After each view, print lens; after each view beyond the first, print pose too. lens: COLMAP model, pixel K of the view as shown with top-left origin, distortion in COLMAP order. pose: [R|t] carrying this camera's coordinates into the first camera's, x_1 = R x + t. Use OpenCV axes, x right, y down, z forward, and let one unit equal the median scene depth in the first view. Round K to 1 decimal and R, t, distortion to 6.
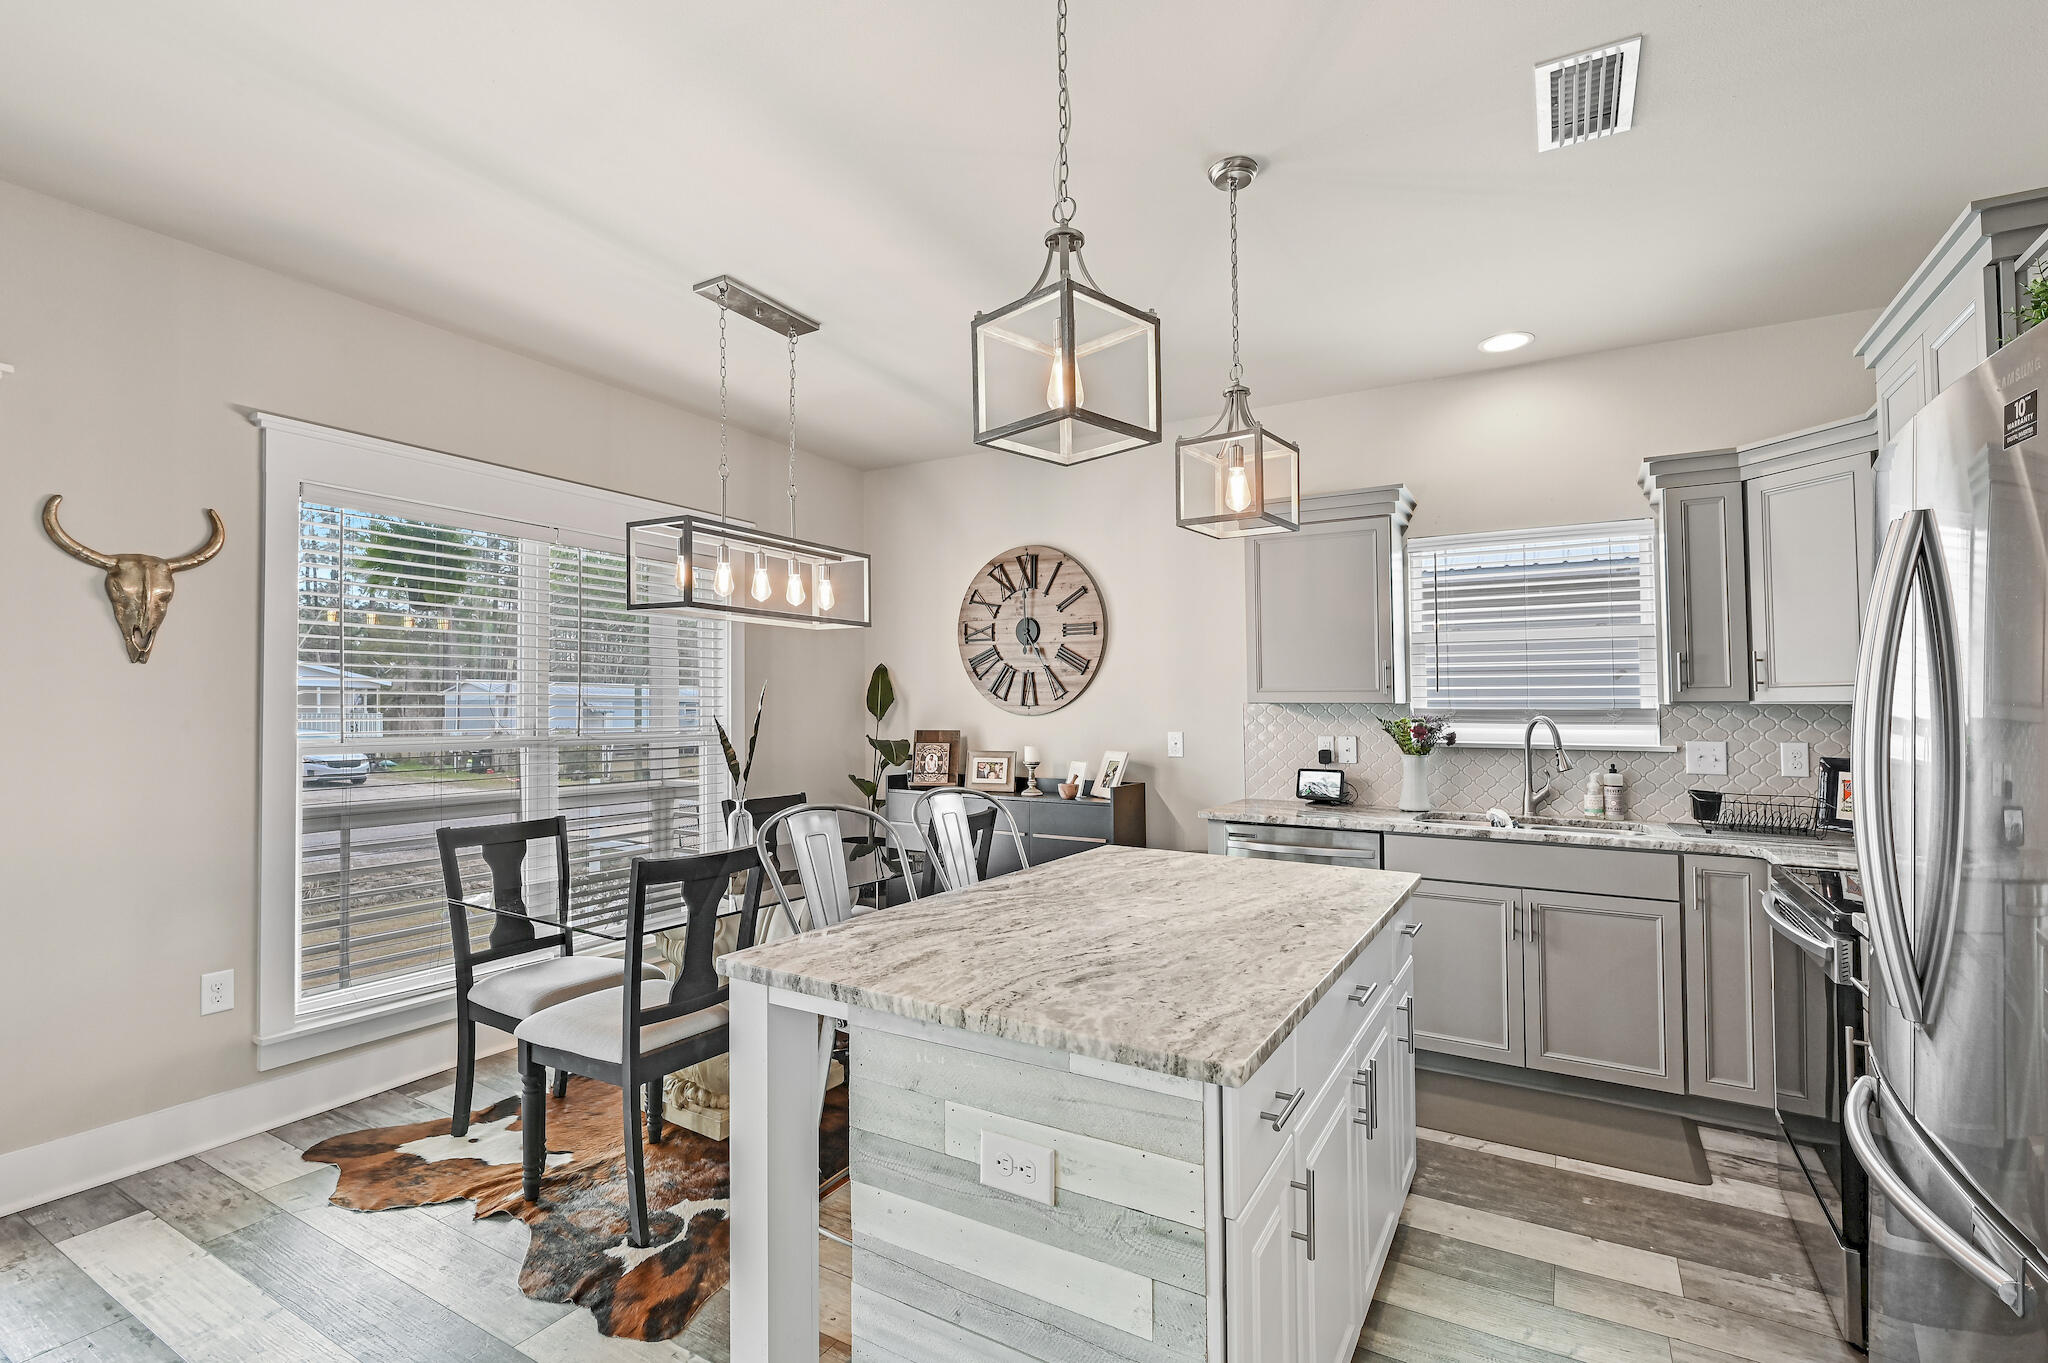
lens RADIAL K [[925.5, 0, 1034.7], [0, 925.5, 687.2], [0, 0, 1]] dist [-0.002535, 0.000074]
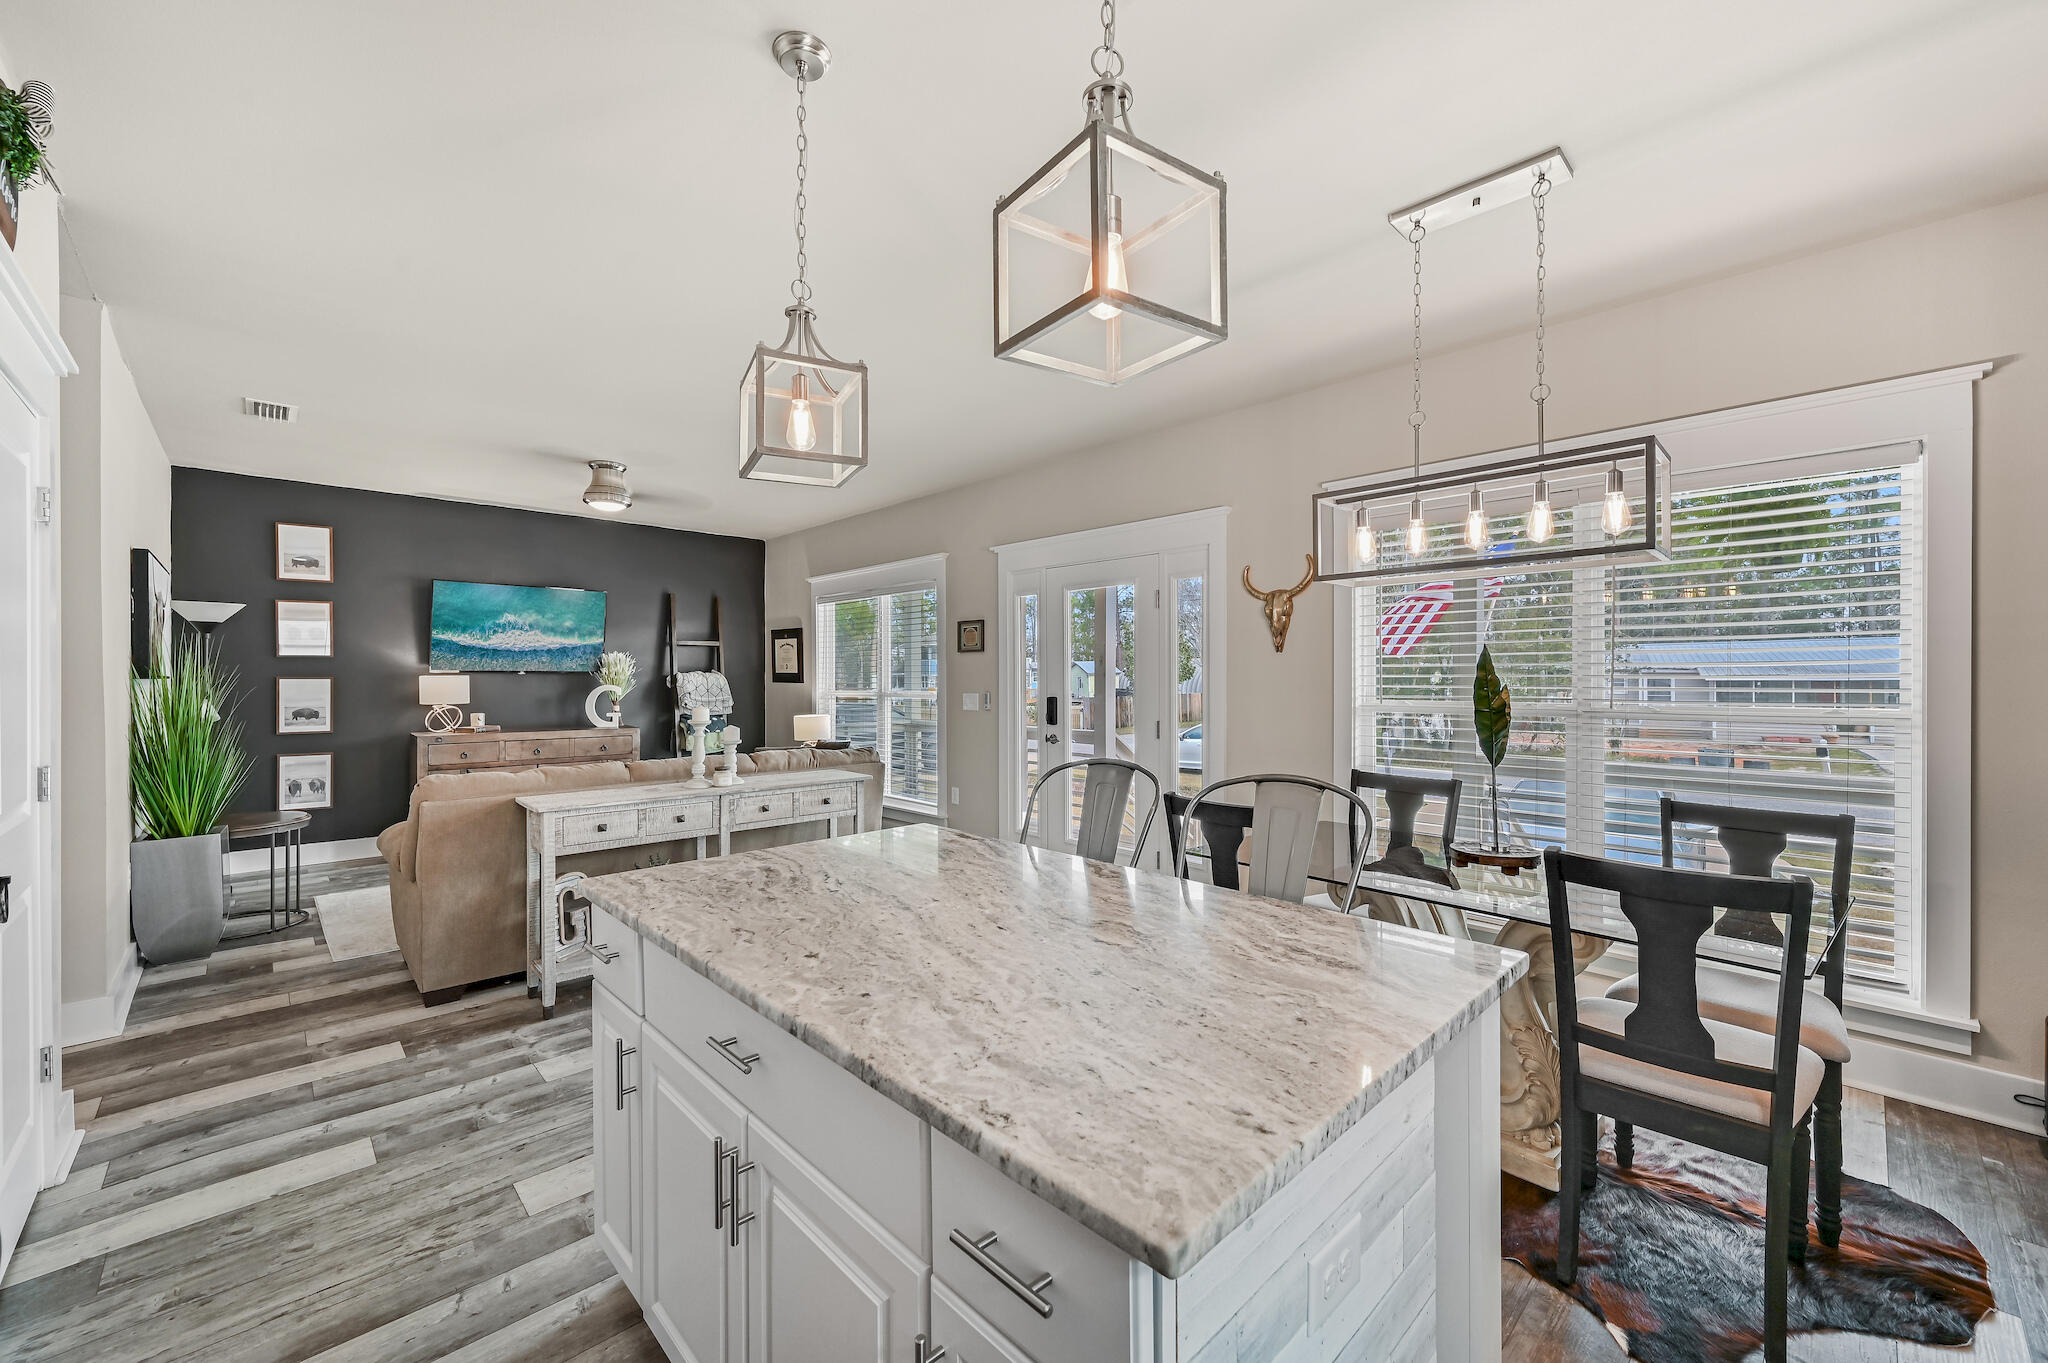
lens RADIAL K [[804.4, 0, 1028.6], [0, 804.4, 623.5], [0, 0, 1]] dist [-0.002251, -0.000273]
pose [[-0.274415, -0.070935, -0.958991, 0.364686], [0.022201, 0.996542, -0.080065, 0.017607], [0.961355, -0.043262, -0.271892, 0.557674]]
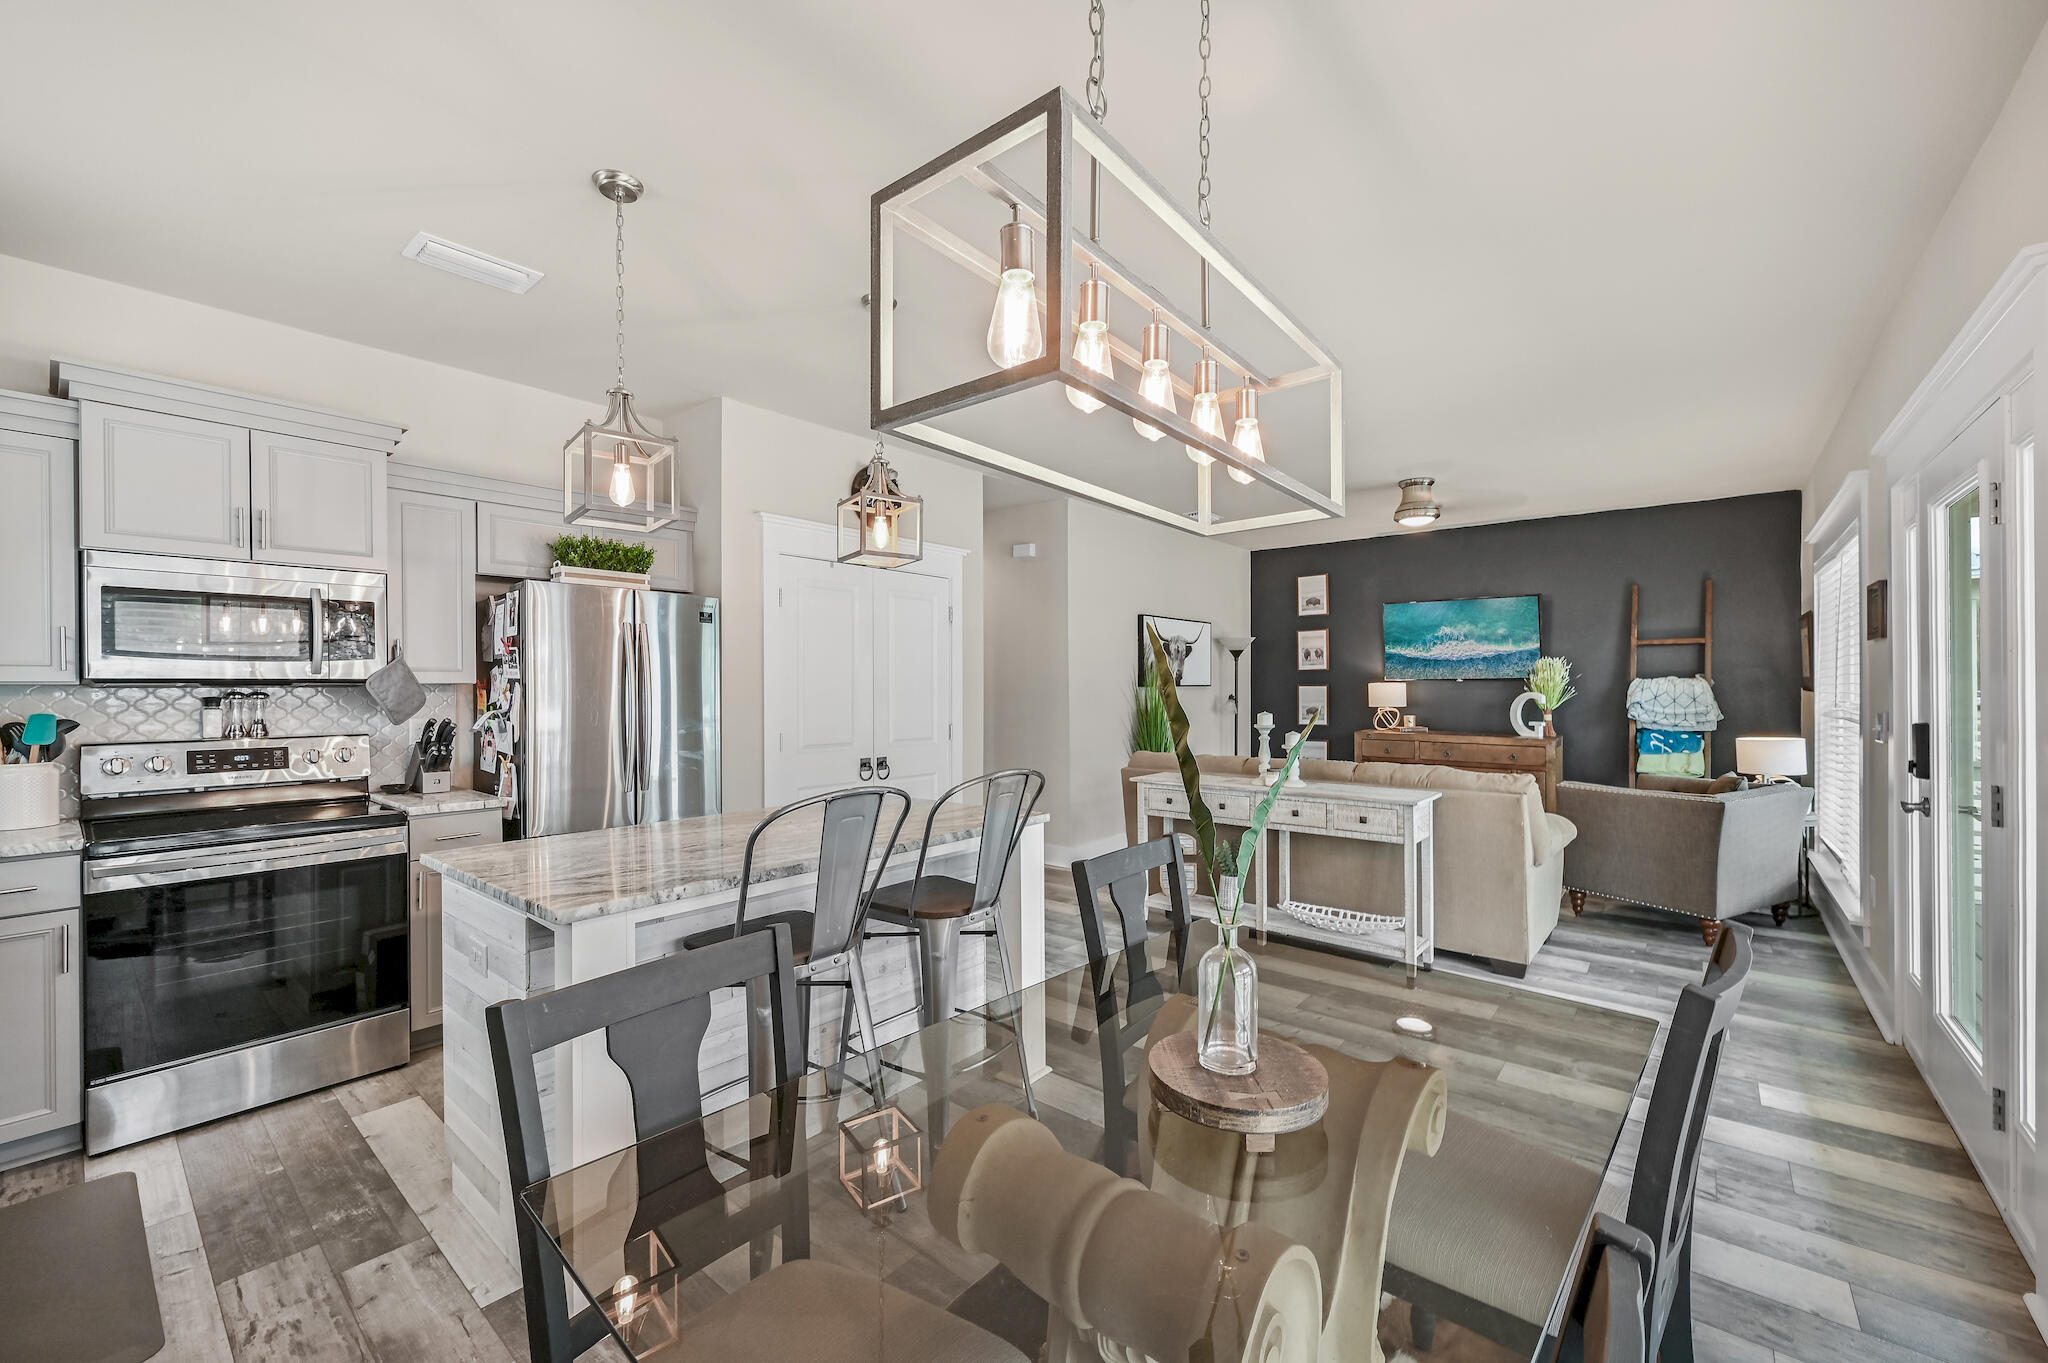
lens RADIAL K [[804.4, 0, 1016.5], [0, 804.4, 687.6], [0, 0, 1]] dist [-0.002251, -0.000273]
pose [[-0.984034, -0.004017, 0.177936, -0.177487], [-0.007020, 0.999843, -0.016249, 0.015555], [-0.177842, -0.017238, -0.983908, 0.941817]]
